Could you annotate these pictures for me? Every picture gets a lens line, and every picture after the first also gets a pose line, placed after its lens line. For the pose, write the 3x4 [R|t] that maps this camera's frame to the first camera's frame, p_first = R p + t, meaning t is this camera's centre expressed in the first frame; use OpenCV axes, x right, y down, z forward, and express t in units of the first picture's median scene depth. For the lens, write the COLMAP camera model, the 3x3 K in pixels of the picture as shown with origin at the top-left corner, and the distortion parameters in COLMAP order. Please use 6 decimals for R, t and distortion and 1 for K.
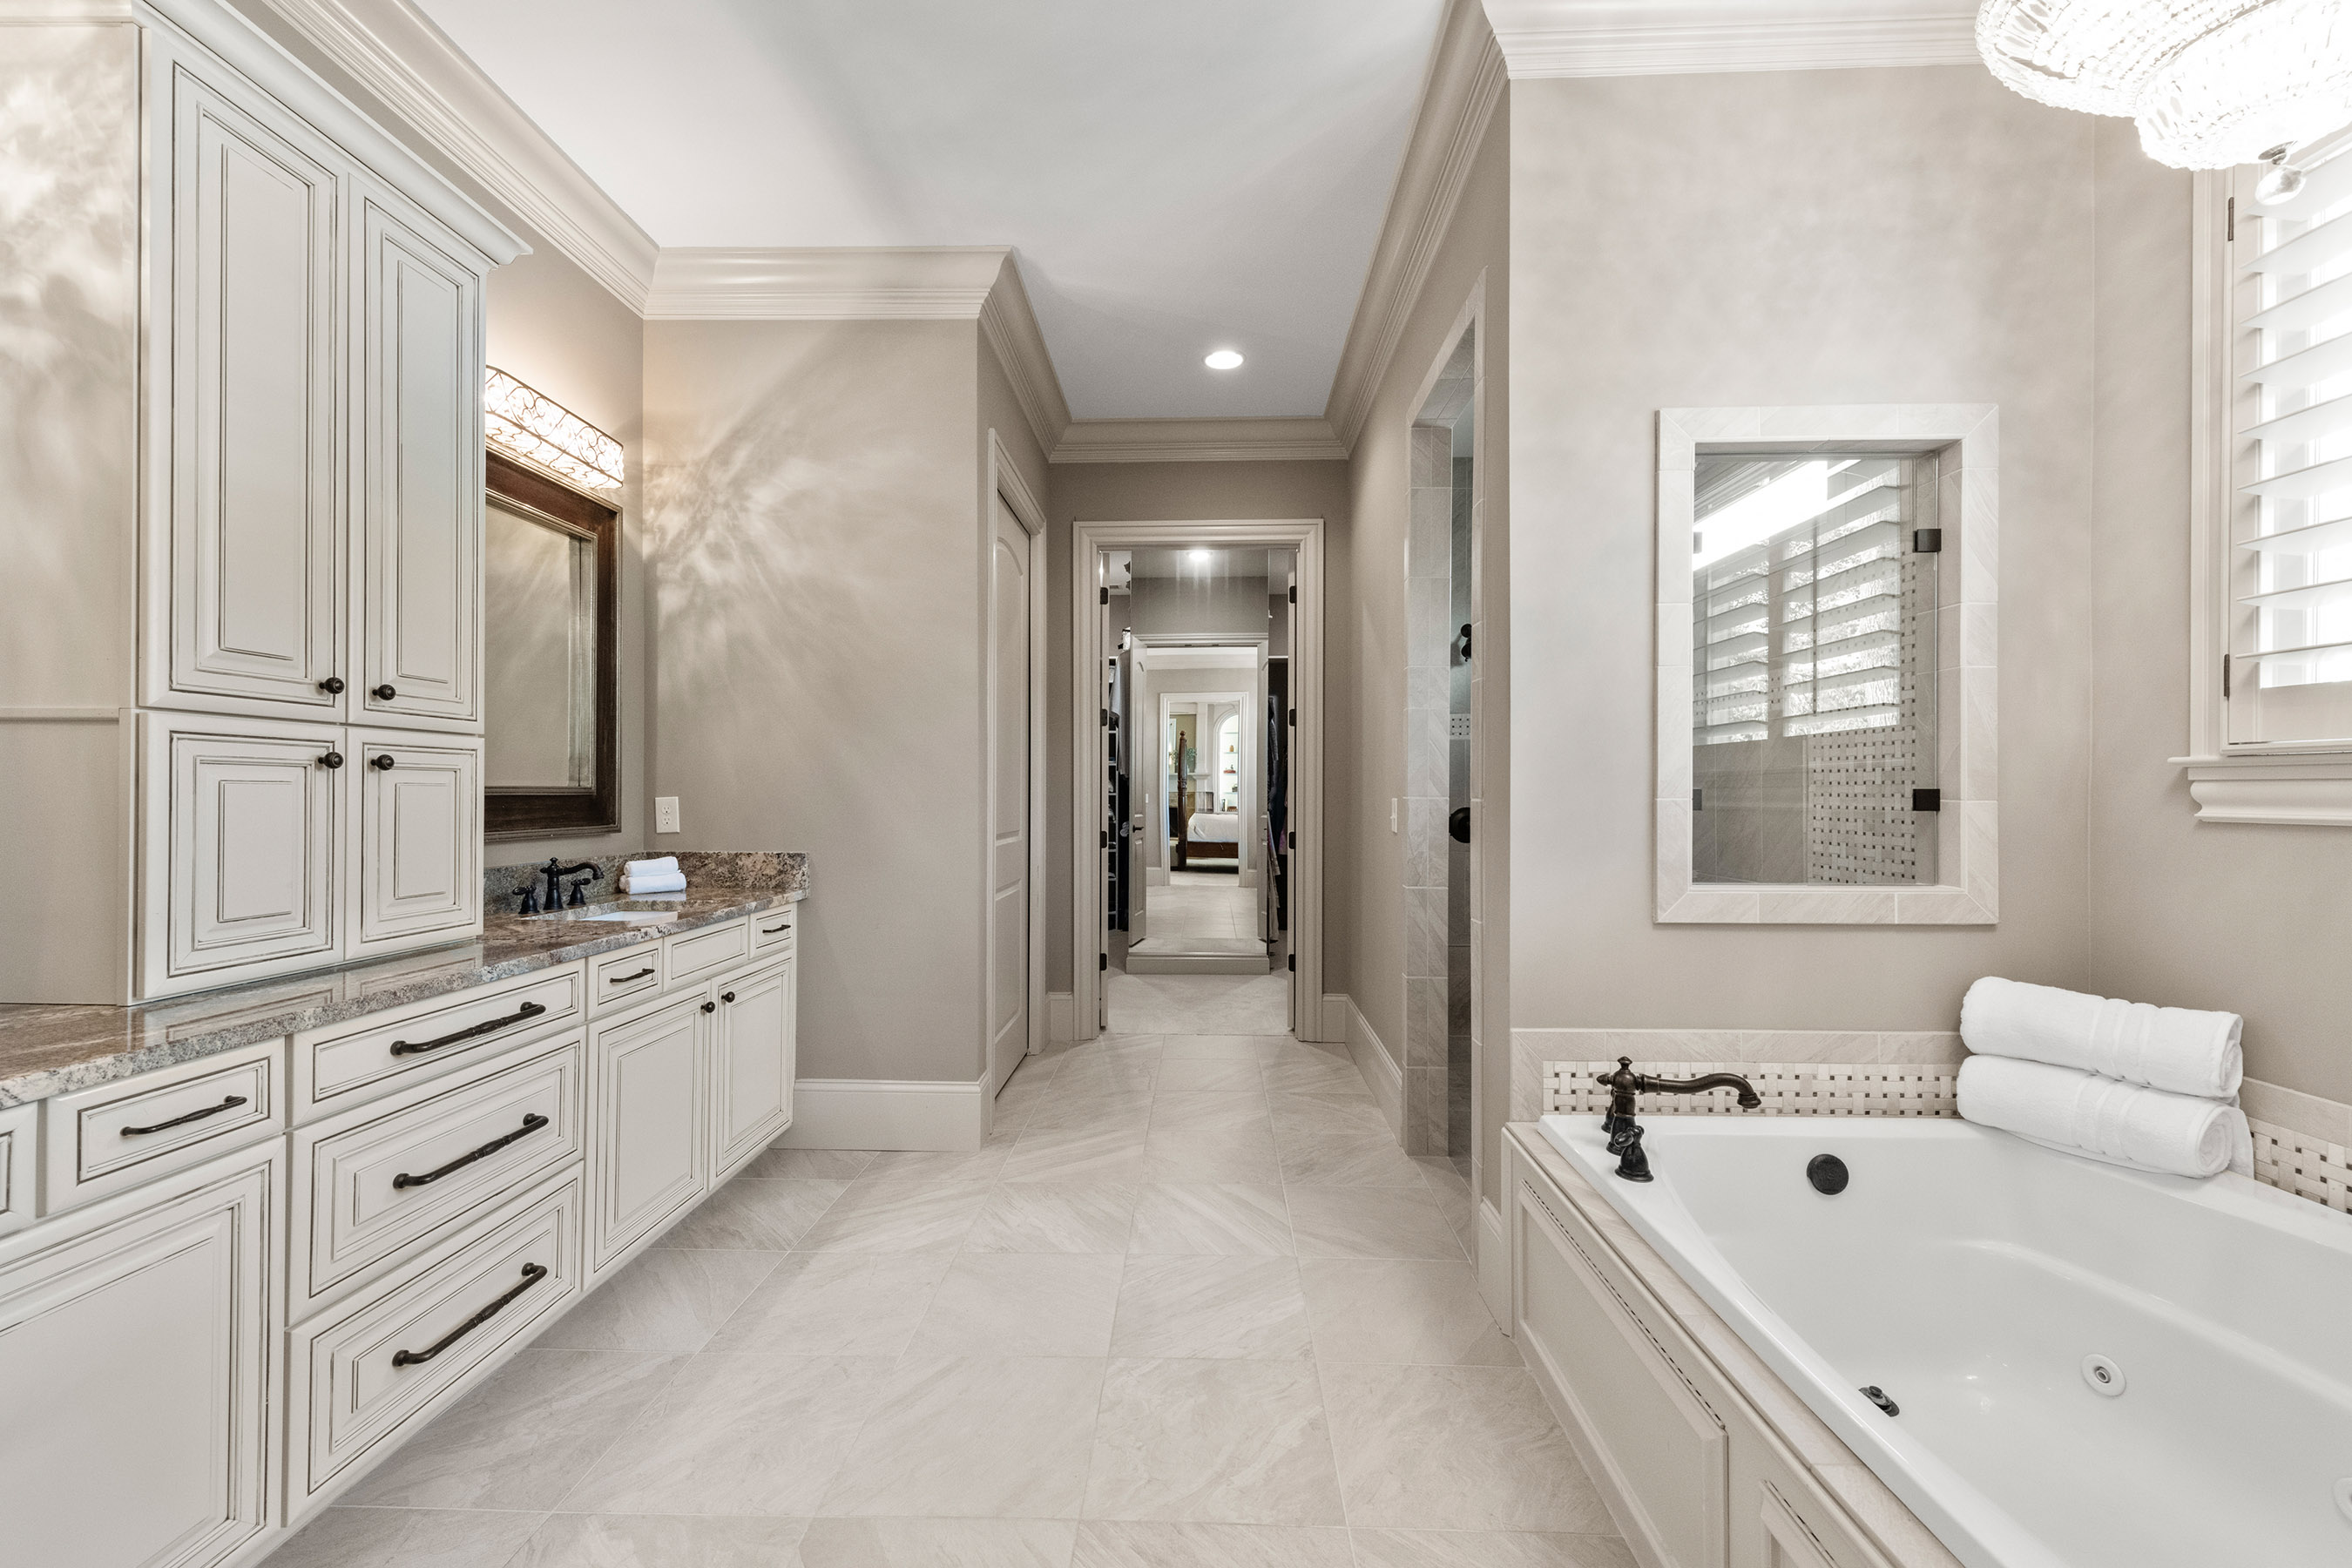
lens RADIAL K [[933.0, 0, 1183.0], [0, 933.0, 778.4], [0, 0, 1]] dist [0.009847, -0.000793]
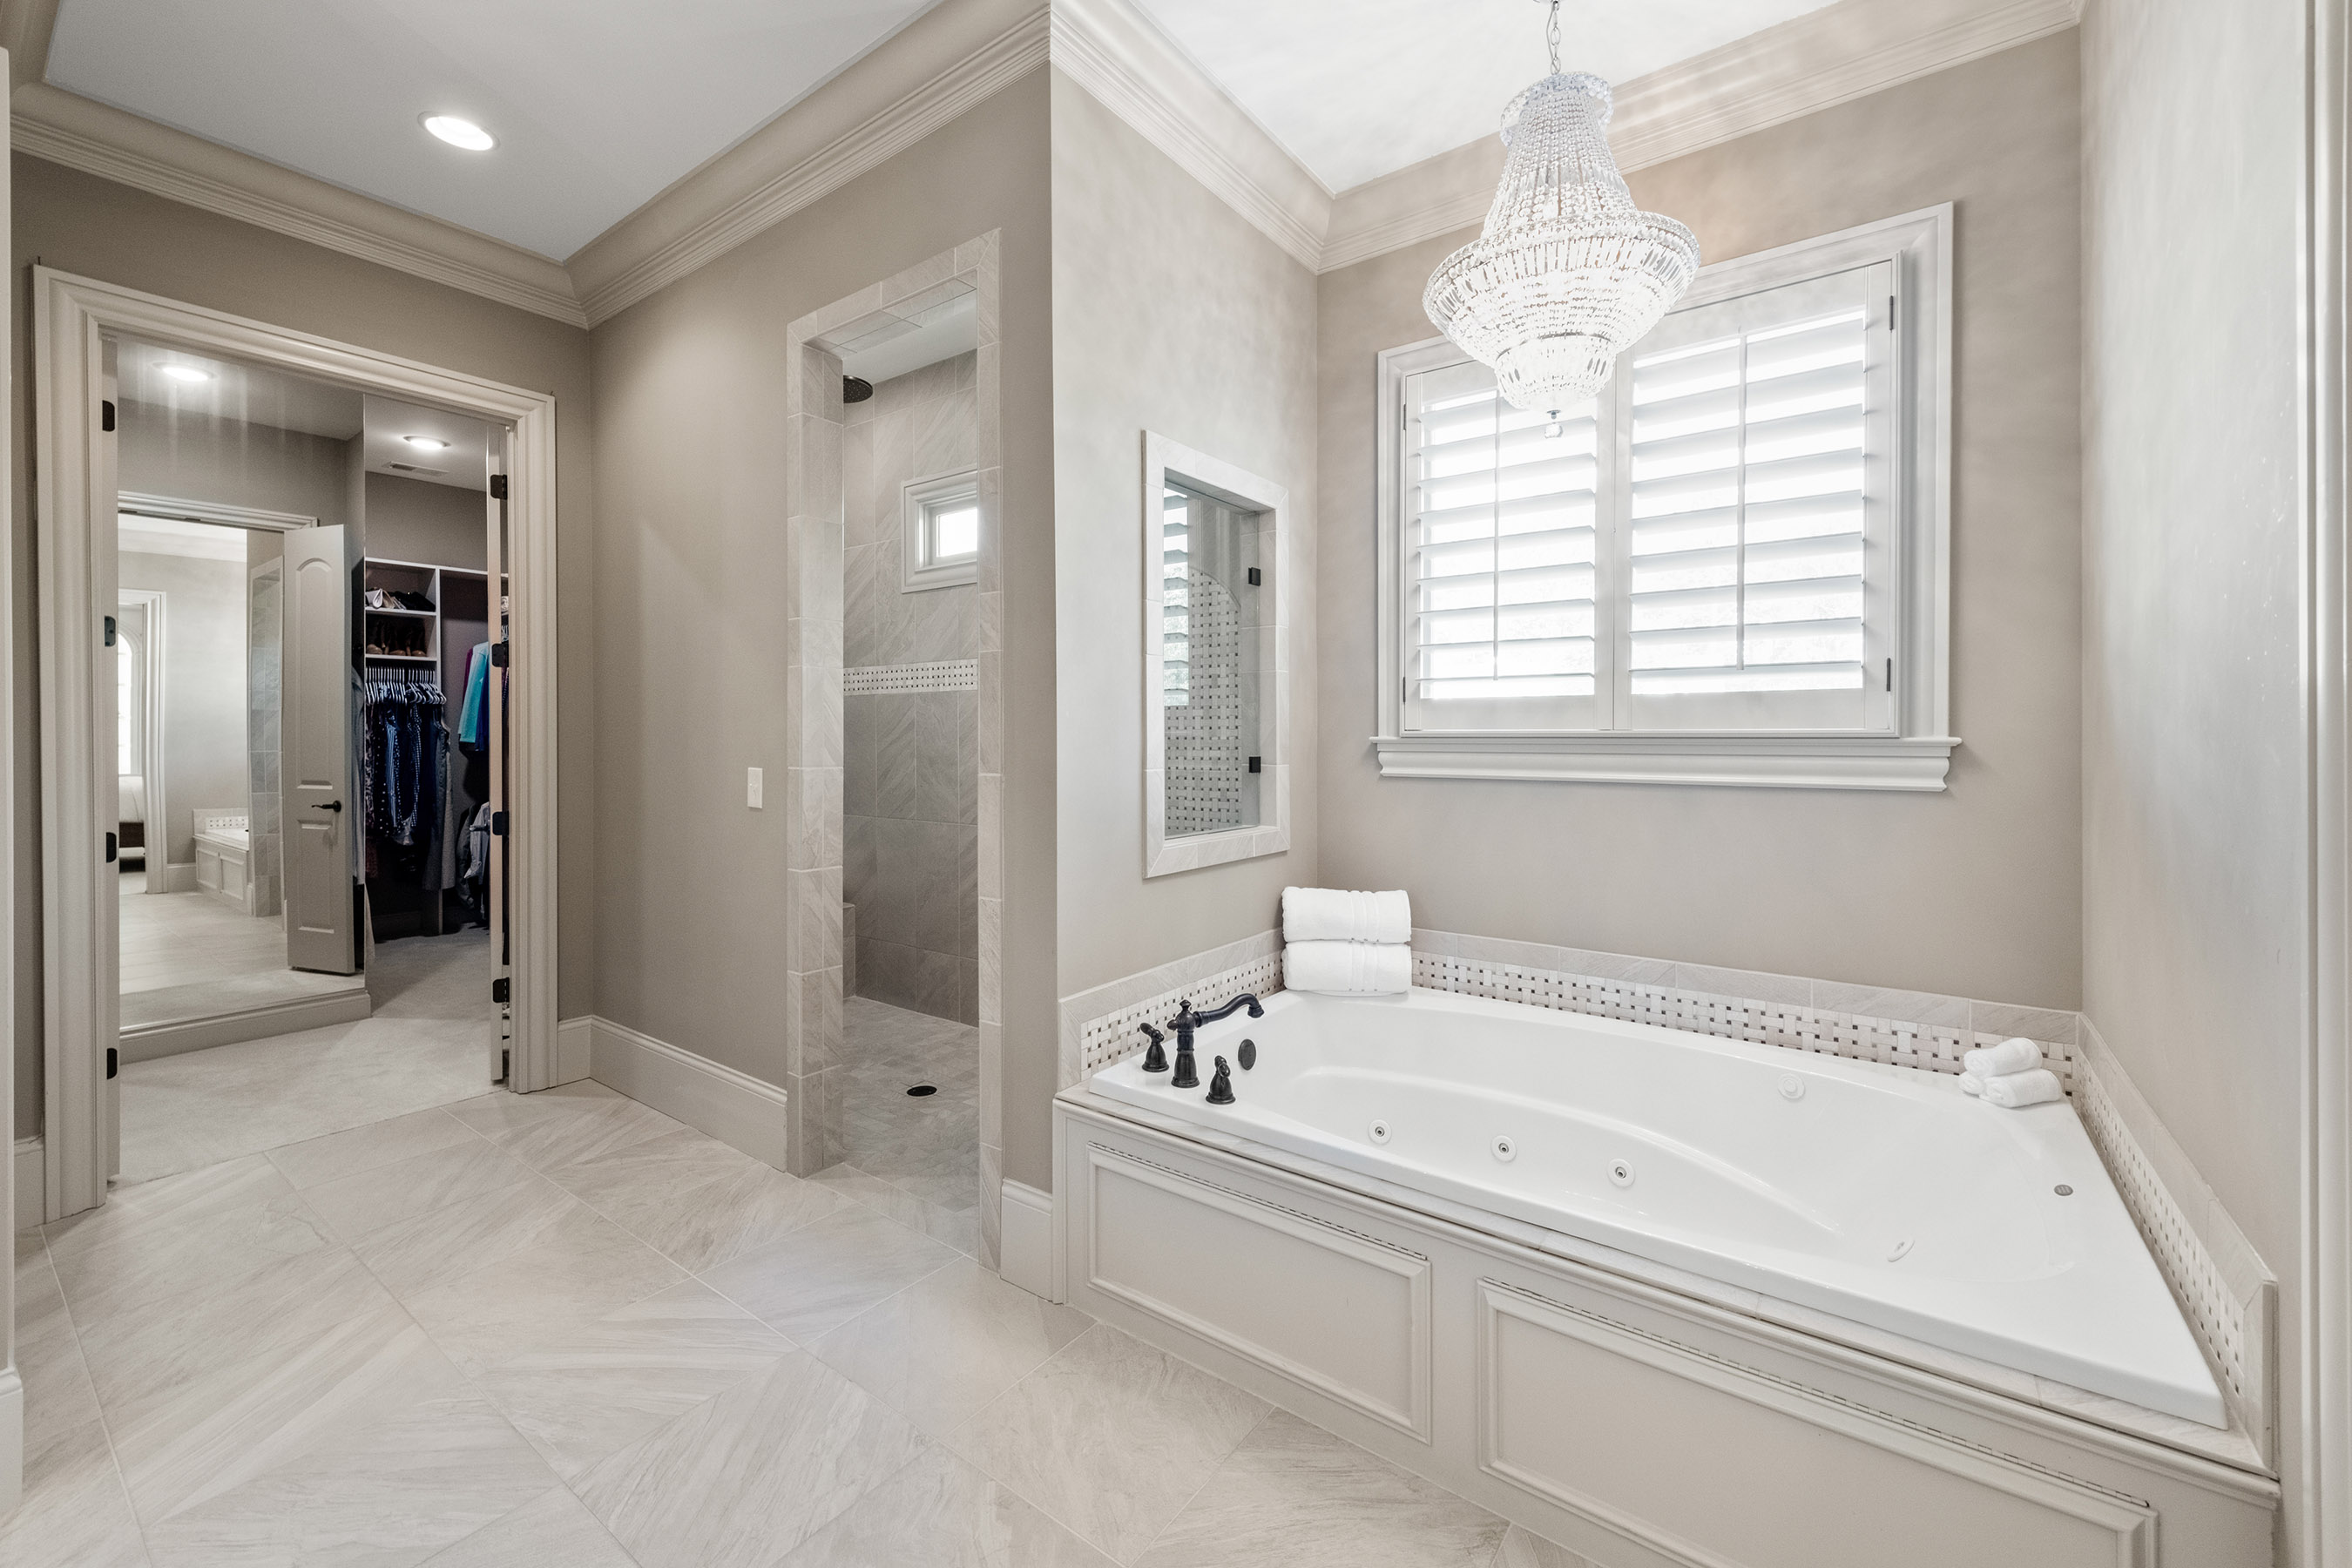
lens RADIAL K [[958.6, 0, 1138.6], [0, 958.6, 725.6], [0, 0, 1]] dist [0.021450, -0.007716]
pose [[0.574351, 0.006021, 0.818587, -0.456488], [-0.010026, 0.999950, -0.000321, -0.031865], [-0.818548, -0.008022, 0.574382, 0.328537]]
